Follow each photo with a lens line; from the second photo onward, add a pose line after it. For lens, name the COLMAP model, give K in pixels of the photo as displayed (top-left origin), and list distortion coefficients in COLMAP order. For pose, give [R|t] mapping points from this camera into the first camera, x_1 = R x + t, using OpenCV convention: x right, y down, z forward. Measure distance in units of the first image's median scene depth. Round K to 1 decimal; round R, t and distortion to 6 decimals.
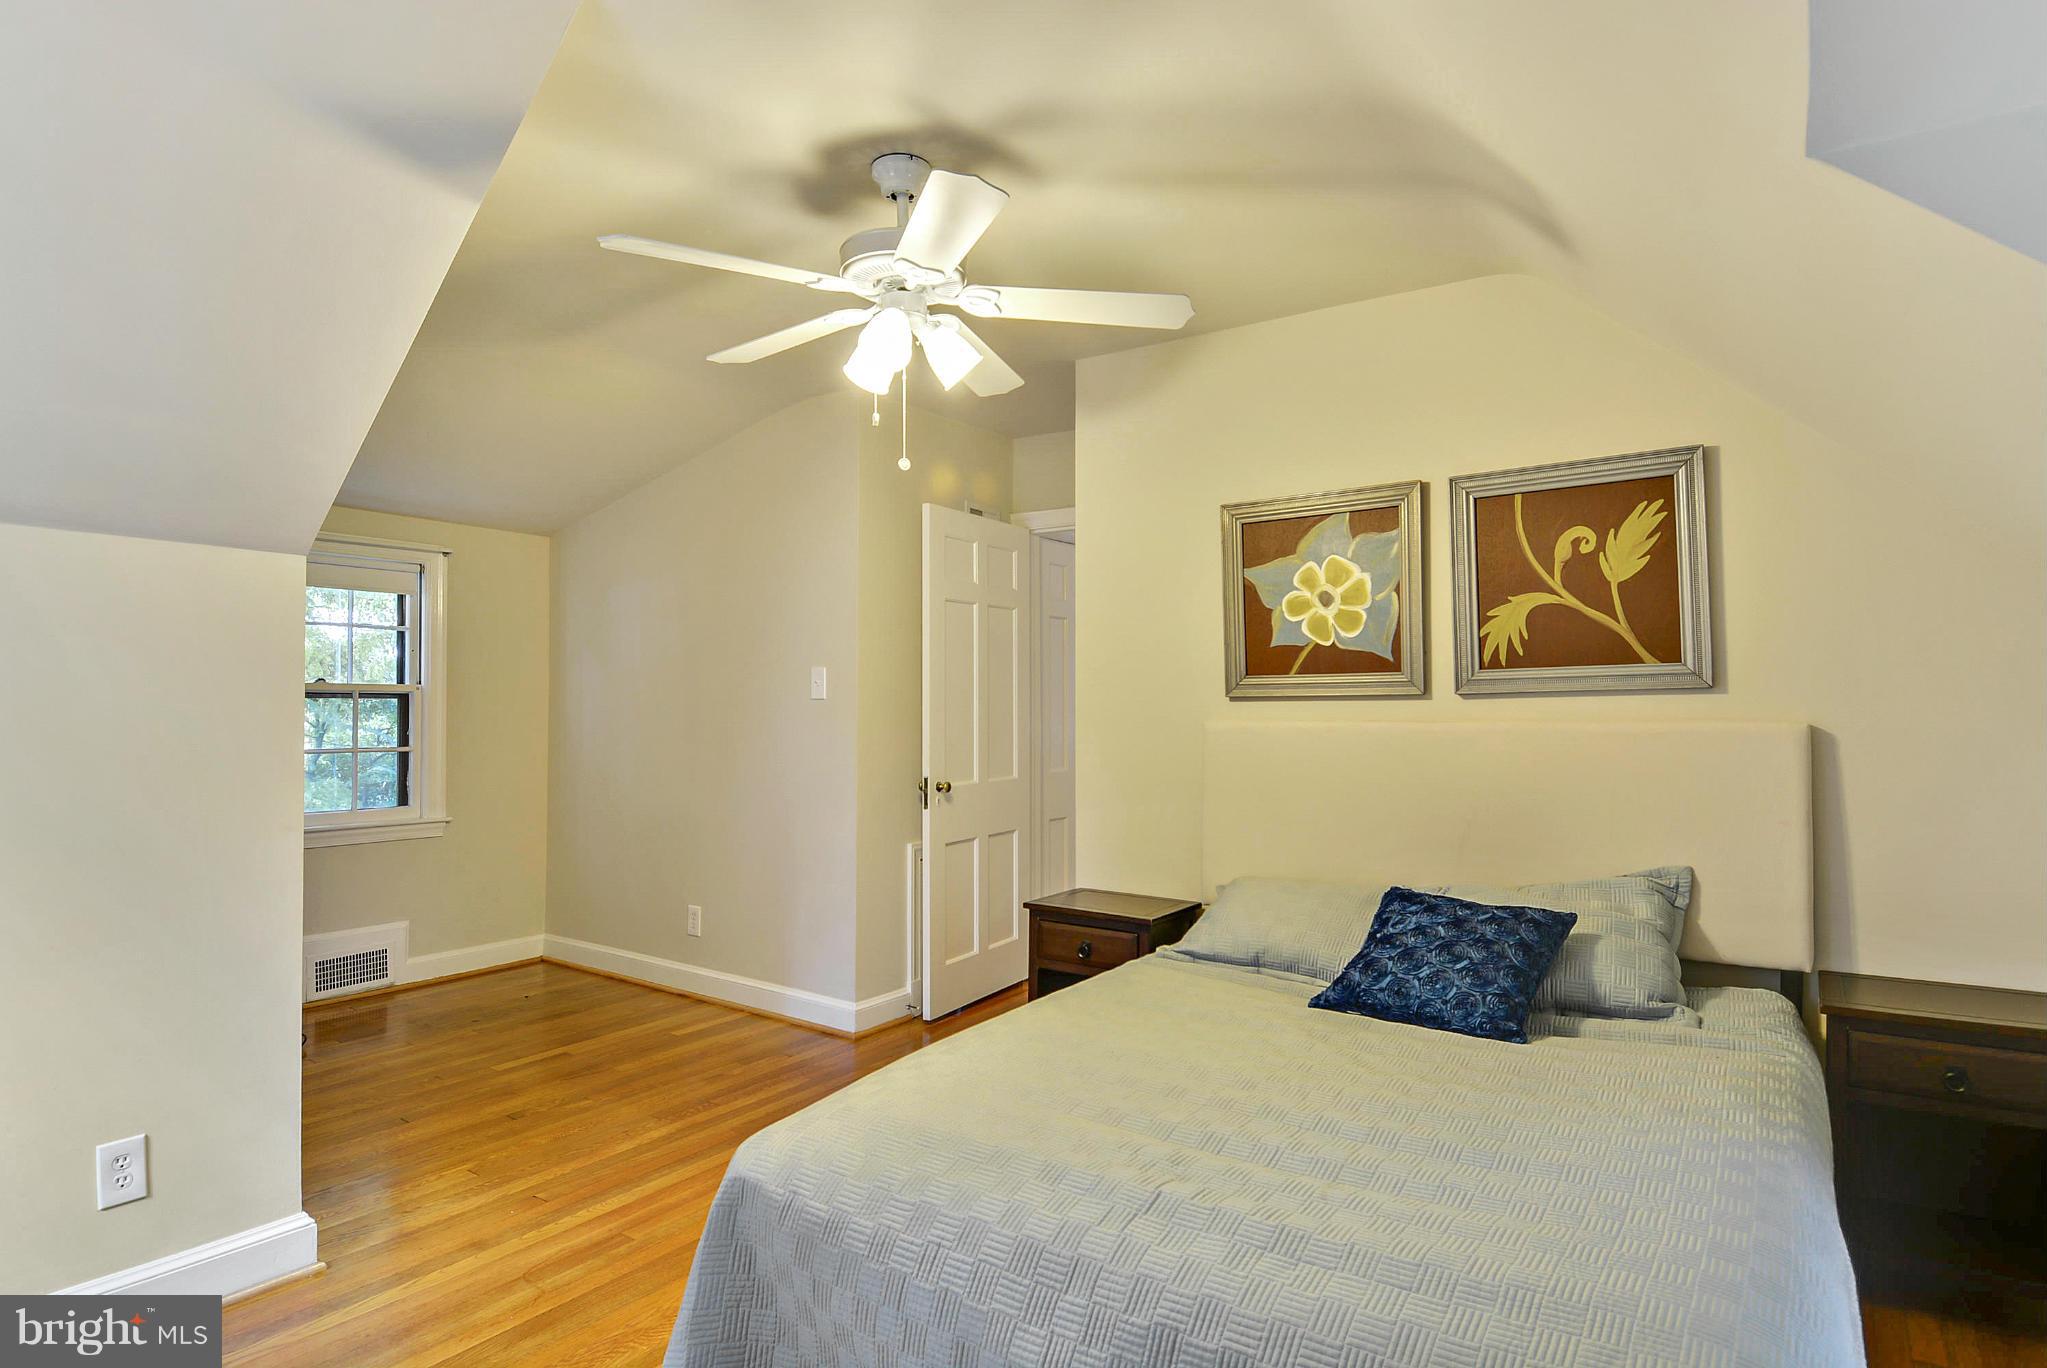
lens RADIAL K [[1062.5, 0, 1001.8], [0, 1062.5, 711.9], [0, 0, 1]] dist [0.032636, -0.039802]
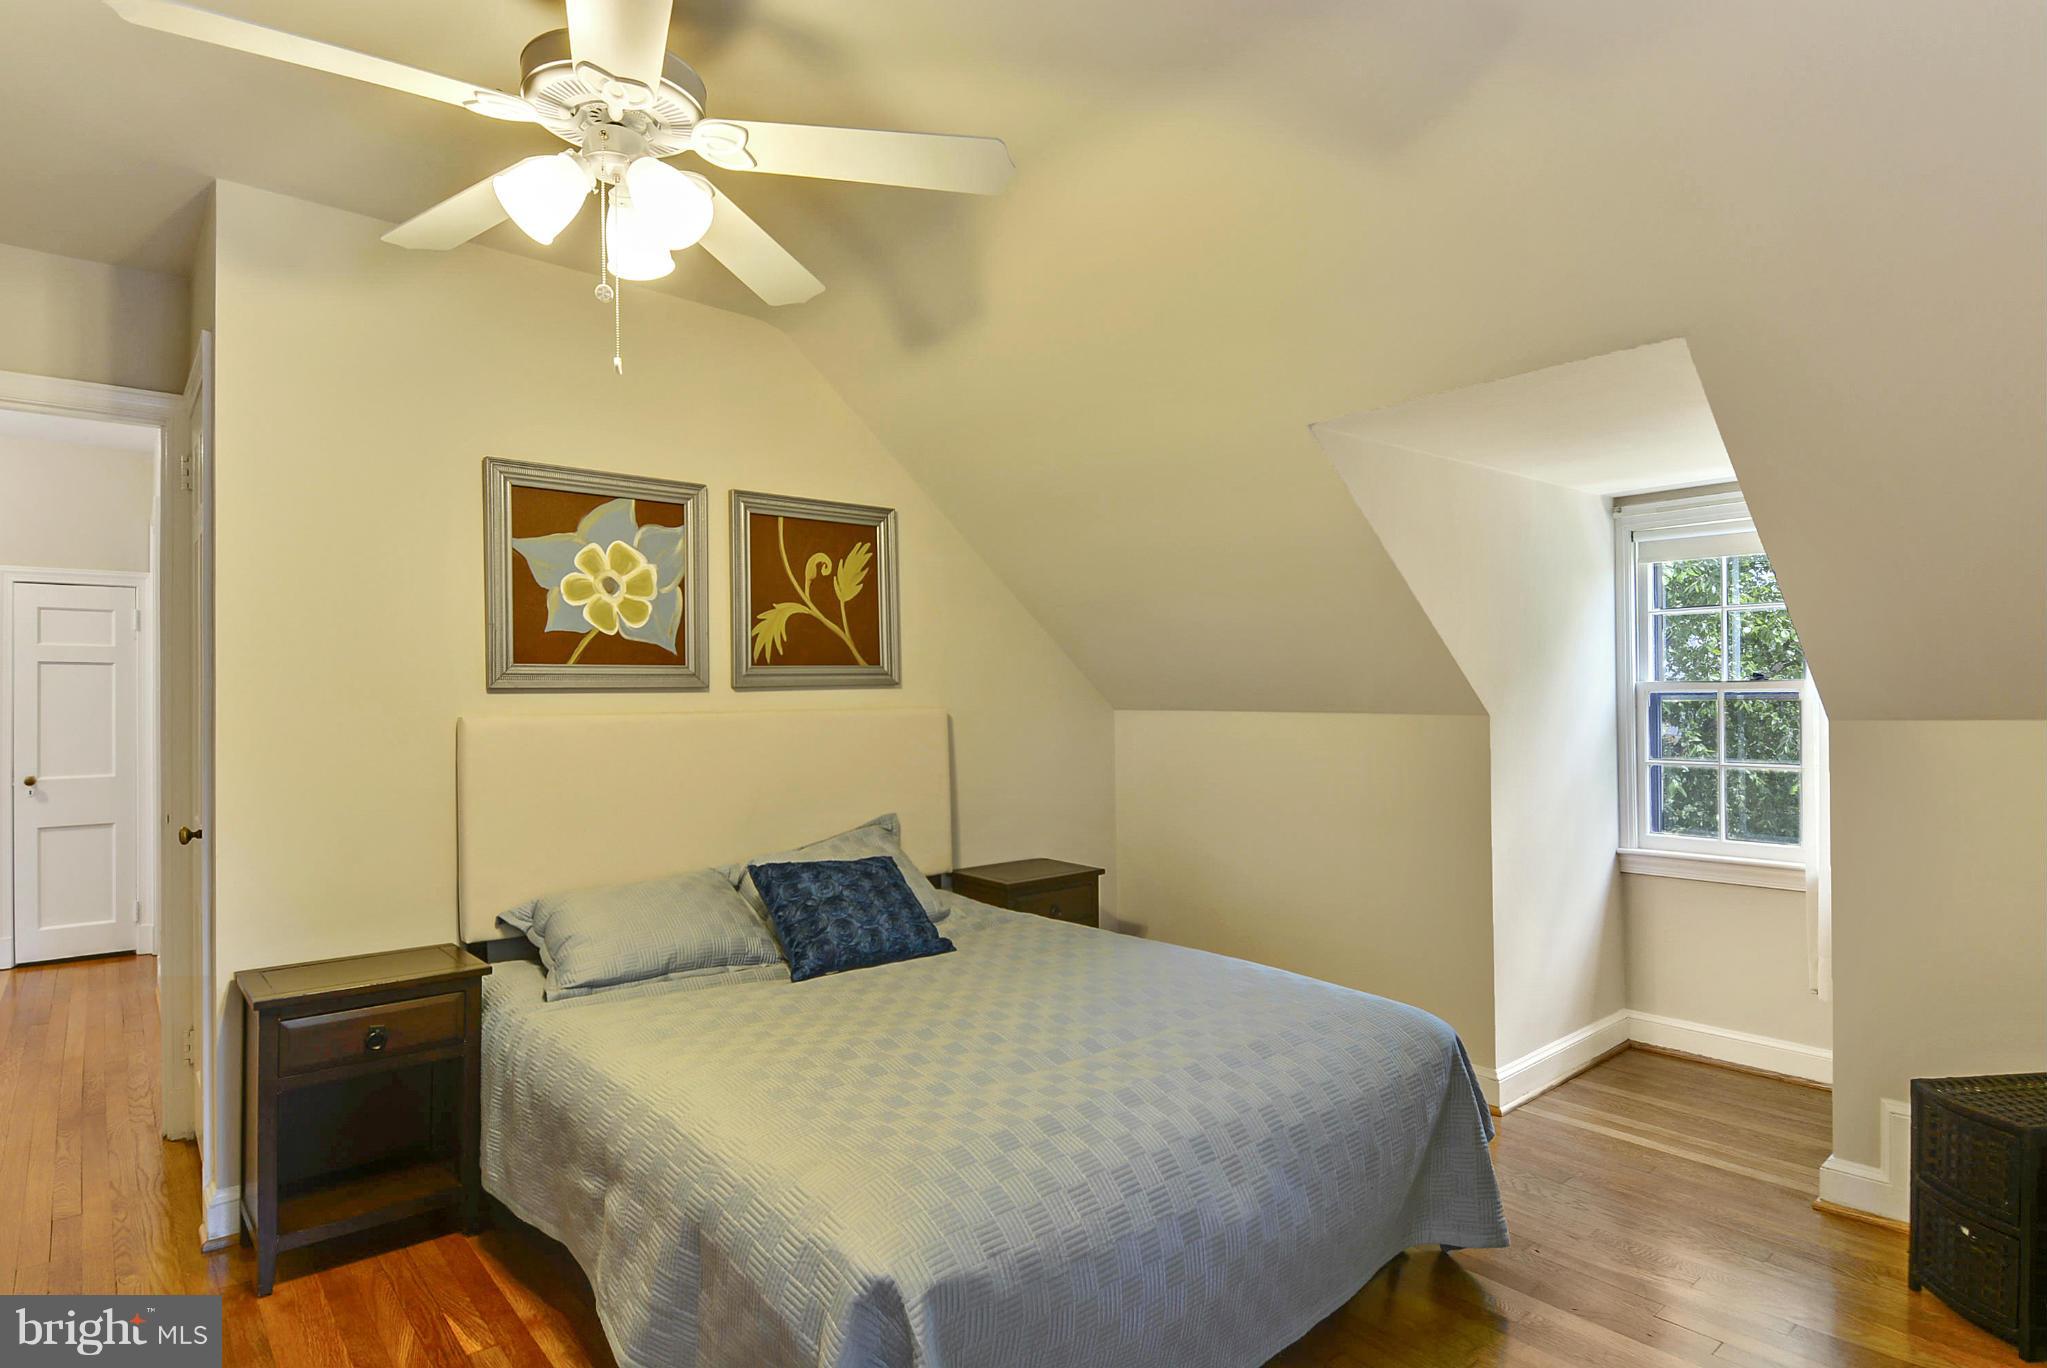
lens RADIAL K [[1101.9, 0, 1035.1], [0, 1101.9, 716.4], [0, 0, 1]] dist [0.041492, -0.047886]
pose [[0.230325, -0.015010, 0.972998, -0.580880], [0.010631, 0.999860, 0.012908, 0.001471], [-0.973056, 0.007371, 0.230453, 0.416815]]
